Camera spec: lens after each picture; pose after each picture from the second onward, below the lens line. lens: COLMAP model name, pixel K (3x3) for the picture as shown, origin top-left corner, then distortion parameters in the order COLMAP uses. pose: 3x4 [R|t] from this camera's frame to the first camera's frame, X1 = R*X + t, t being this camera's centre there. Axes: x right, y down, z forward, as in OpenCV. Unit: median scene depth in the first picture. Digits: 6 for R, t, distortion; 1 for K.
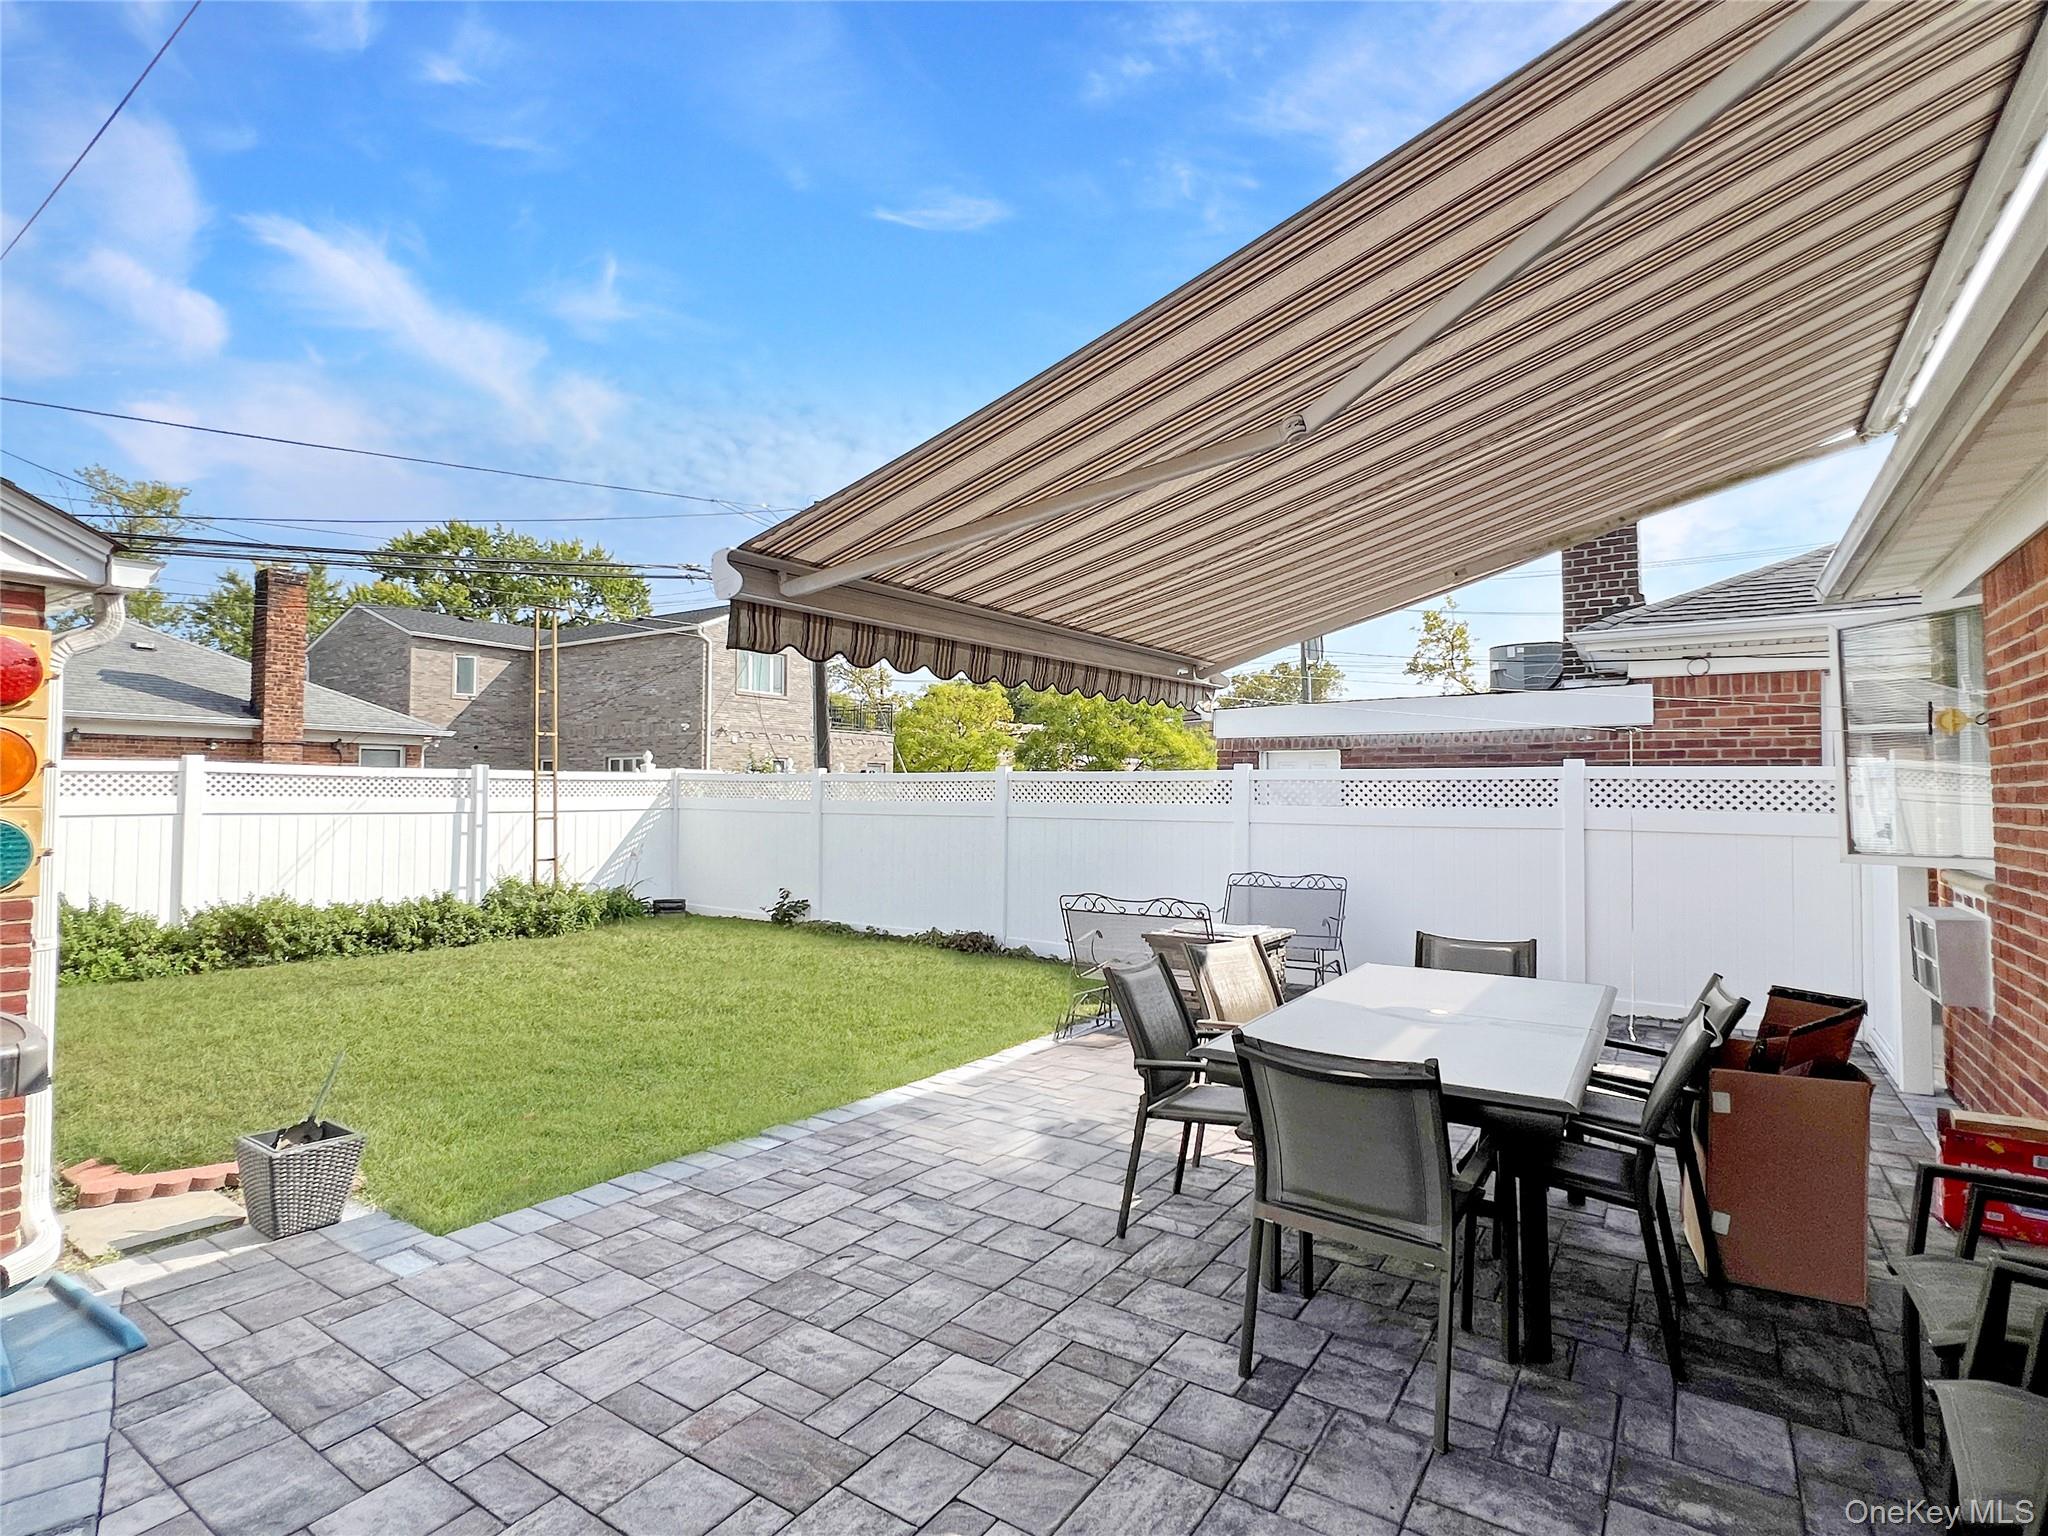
lens RADIAL K [[1026.4, 0, 1020.8], [0, 1026.4, 772.0], [0, 0, 1]] dist [-0.000880, -0.000180]
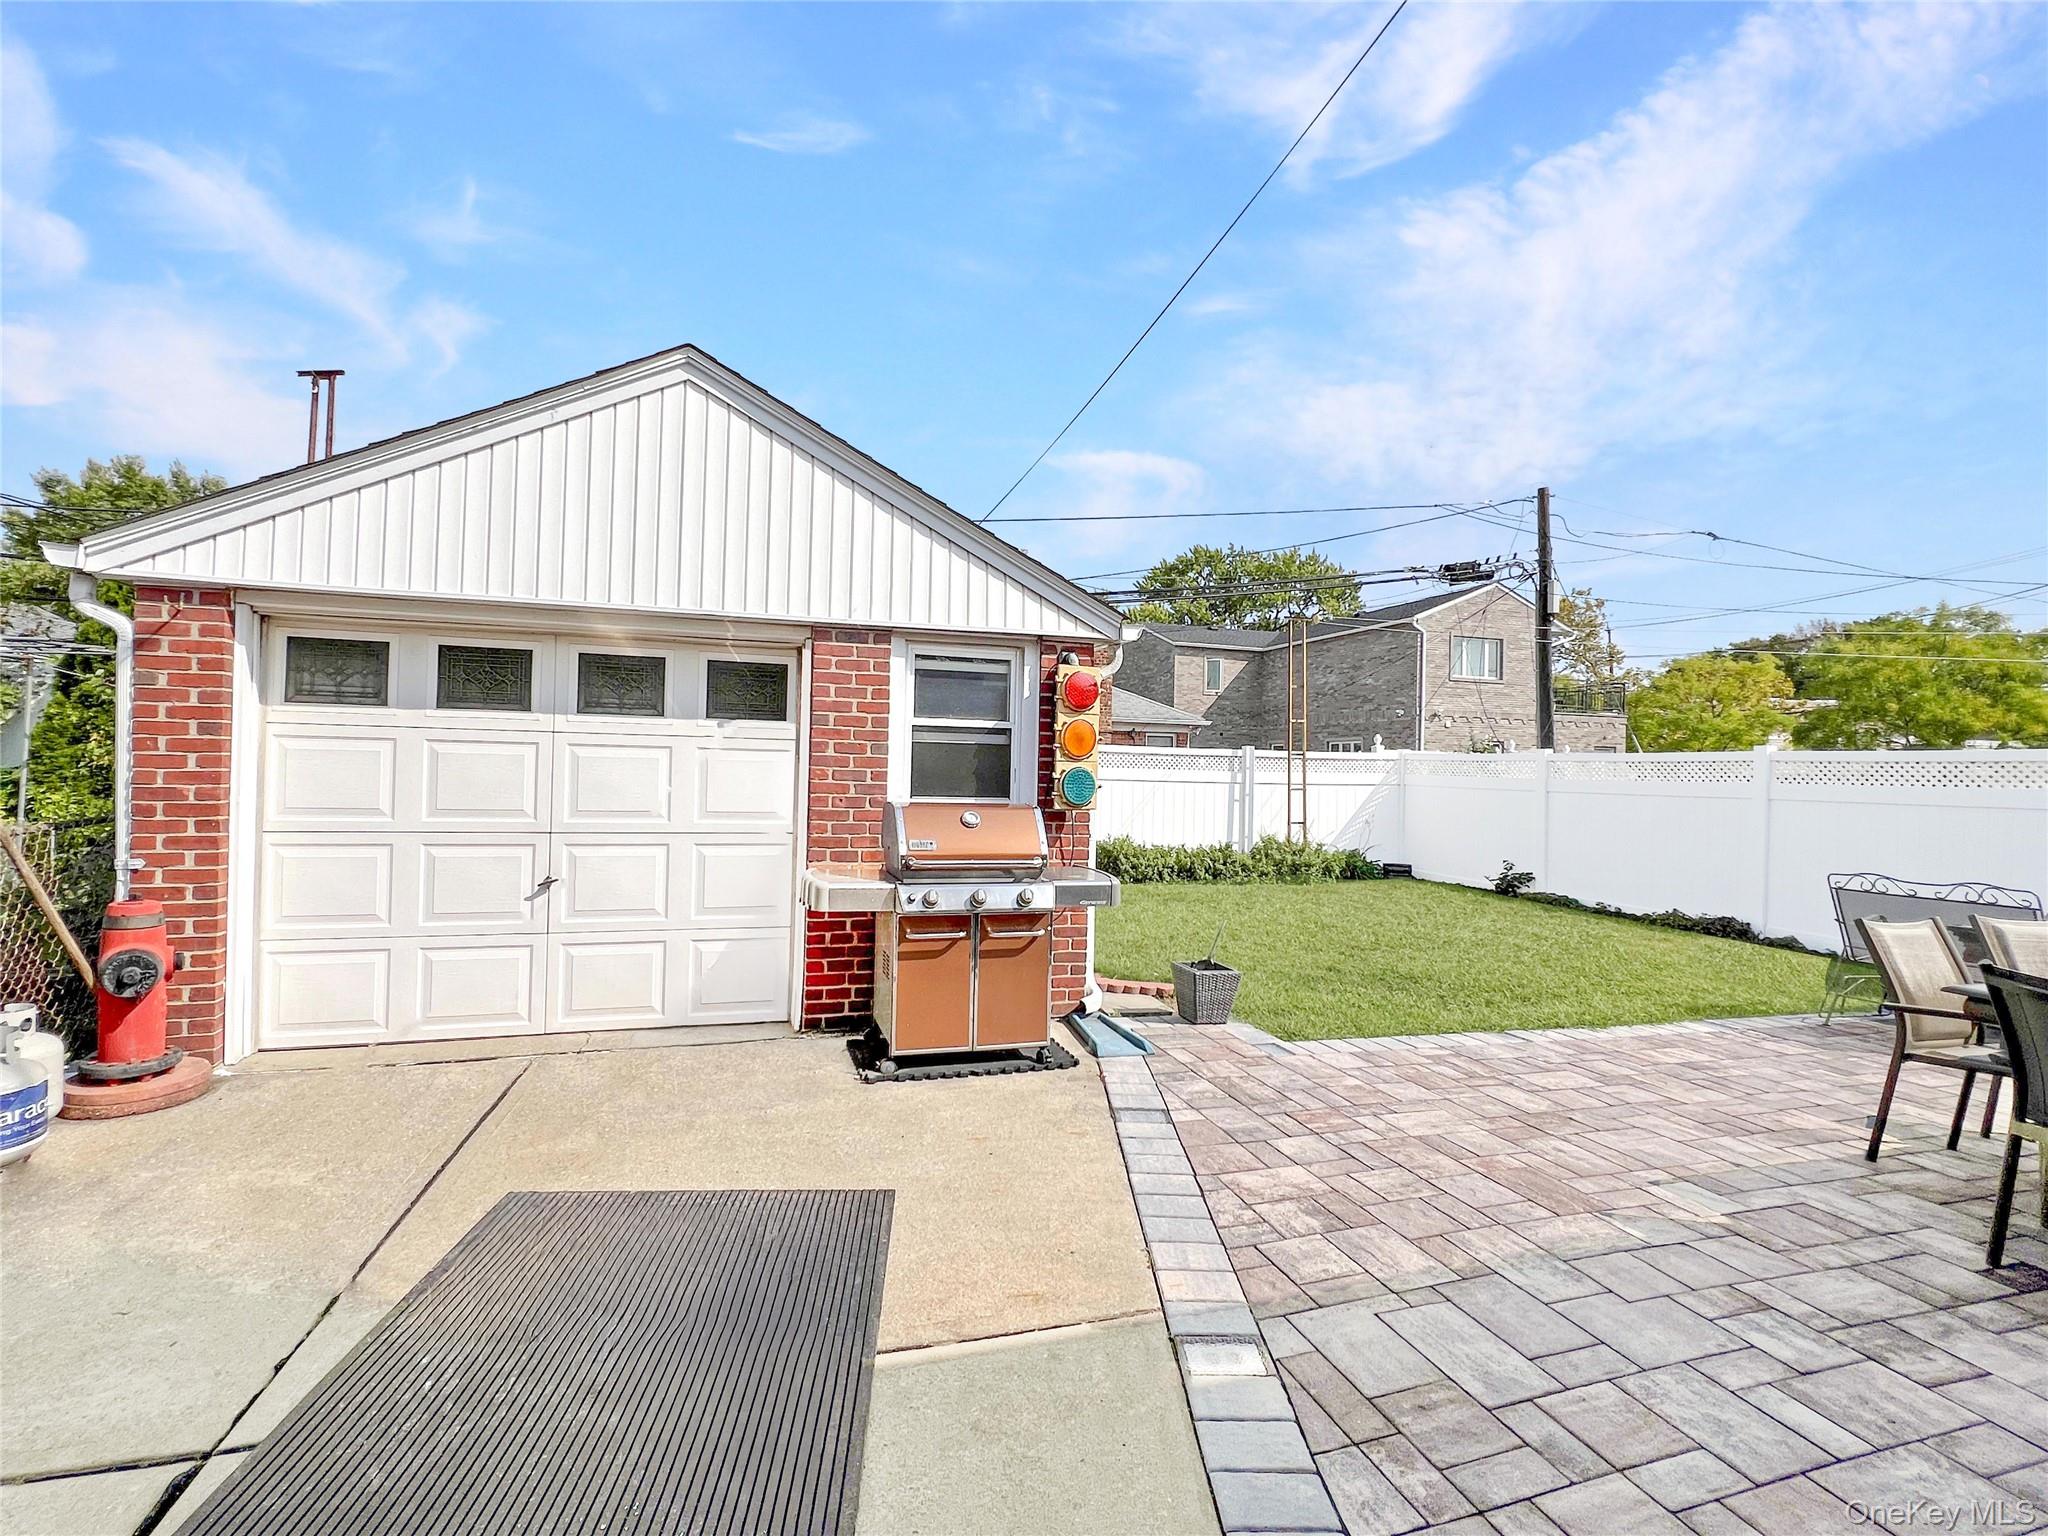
lens RADIAL K [[976.3, 0, 1008.1], [0, 976.3, 759.4], [0, 0, 1]] dist [-0.003333, 0.001333]
pose [[0.772923, 0.005484, -0.634477, 0.013443], [-0.003830, 0.999985, 0.003978, 0.005937], [0.634489, -0.000645, 0.772932, -0.131095]]
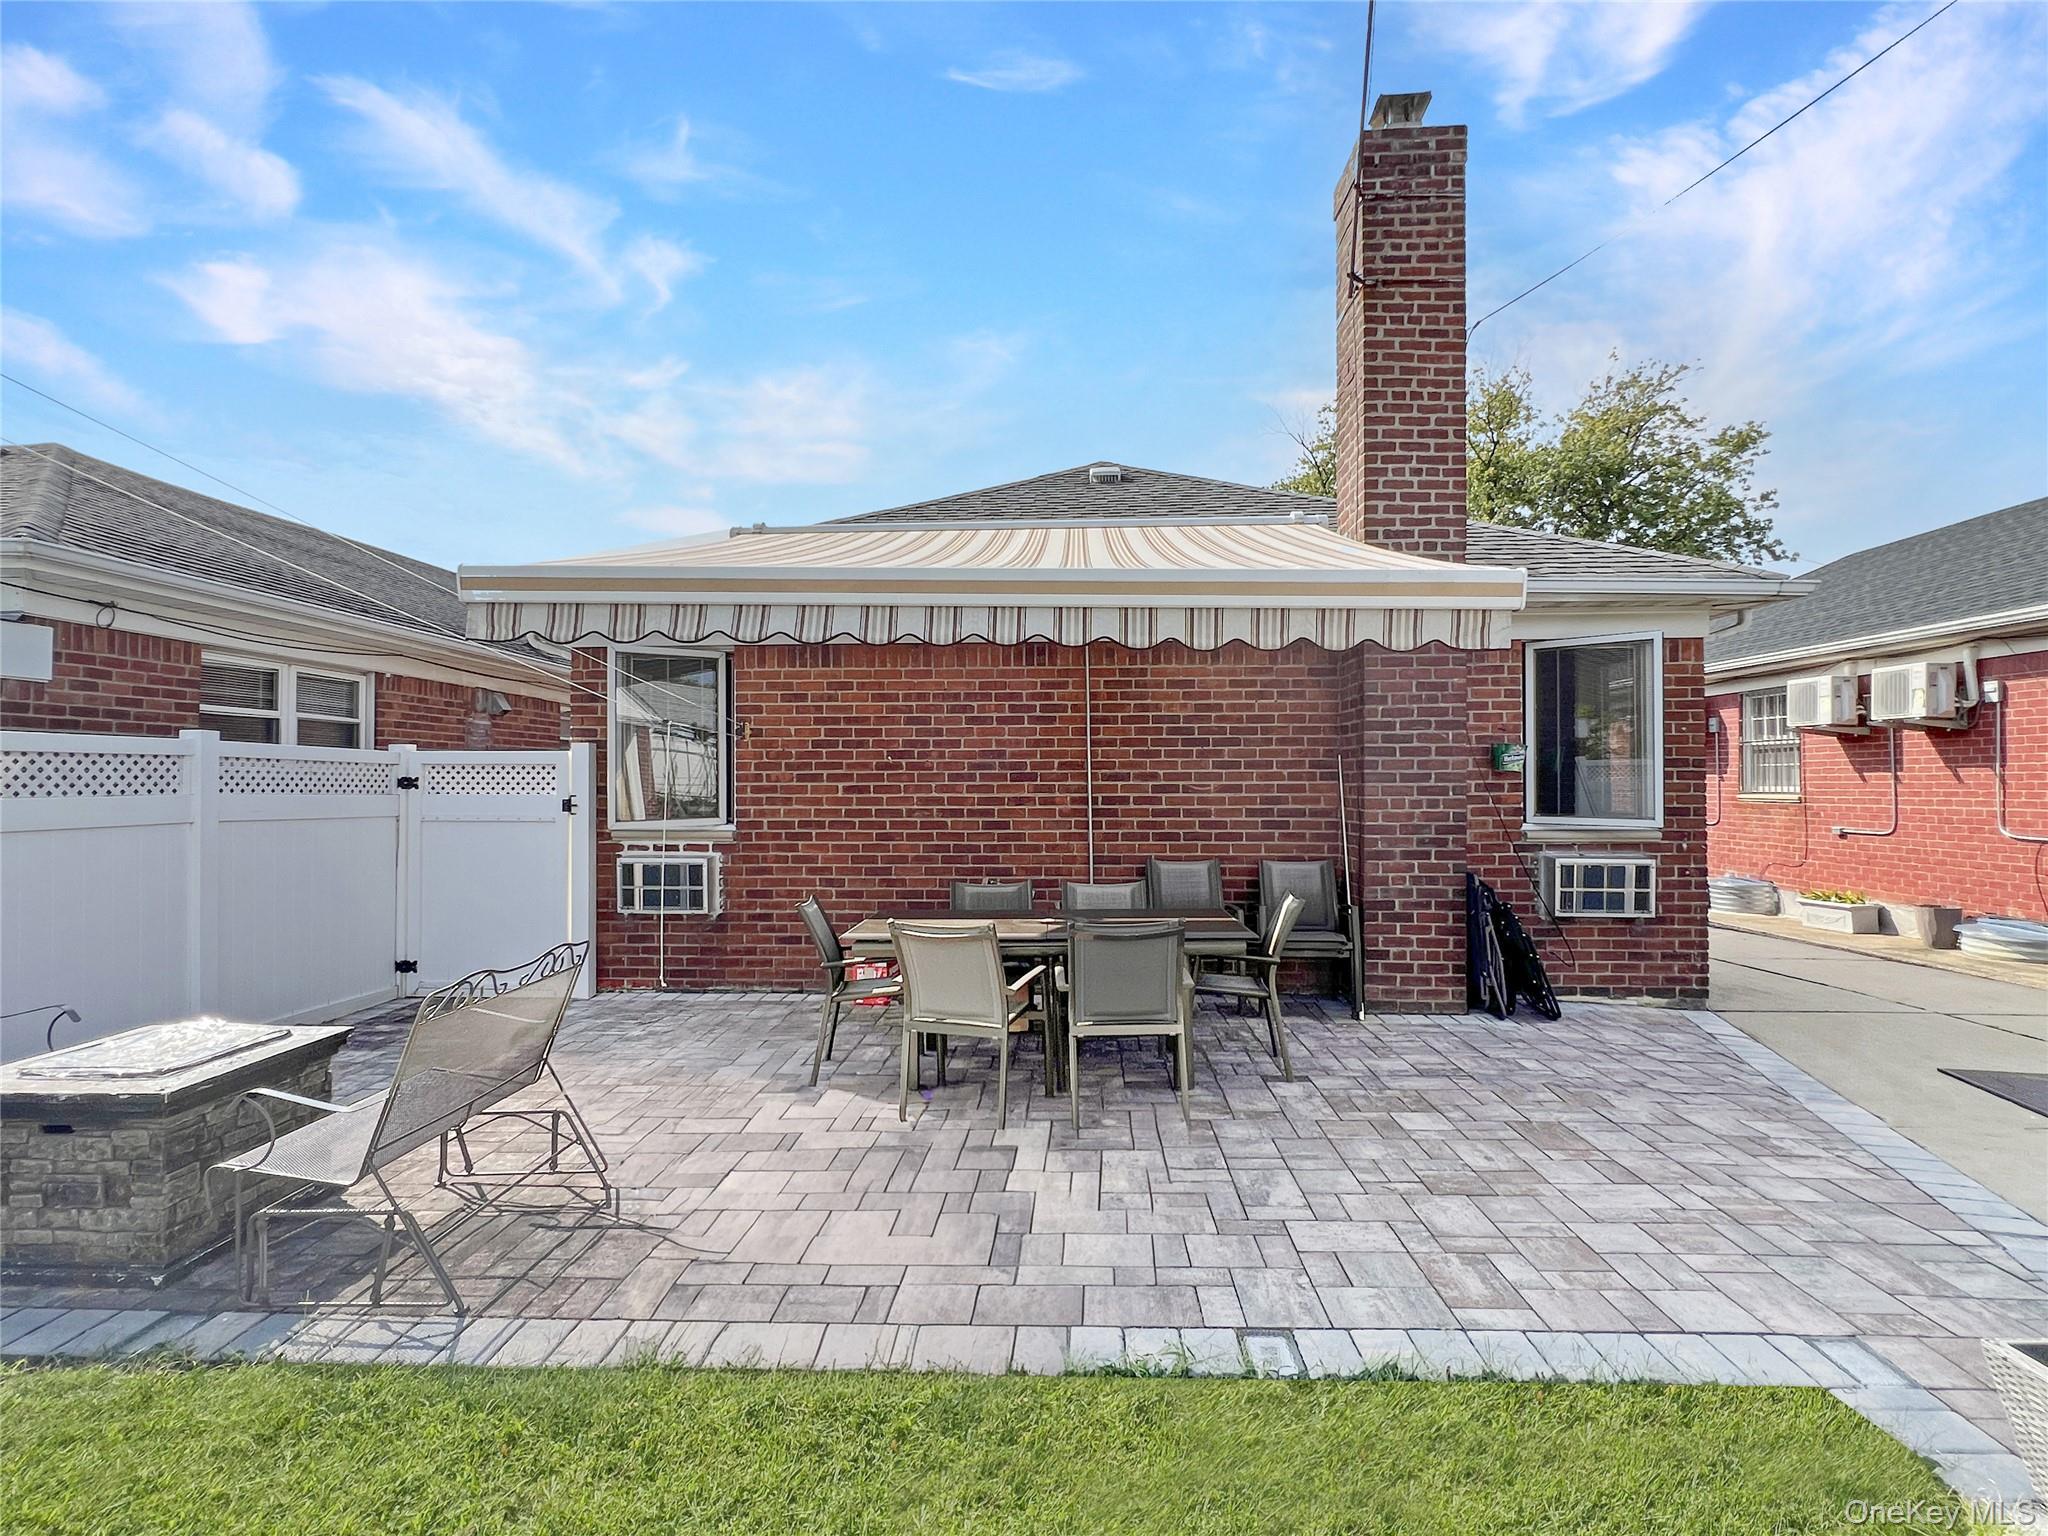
lens RADIAL K [[1026.4, 0, 1020.8], [0, 1026.4, 772.0], [0, 0, 1]] dist [-0.000880, -0.000180]
pose [[-0.512659, 0.007627, 0.858559, -0.284118], [-0.019444, 0.999601, -0.020490, 0.015021], [-0.858372, -0.027199, -0.512306, 0.590394]]
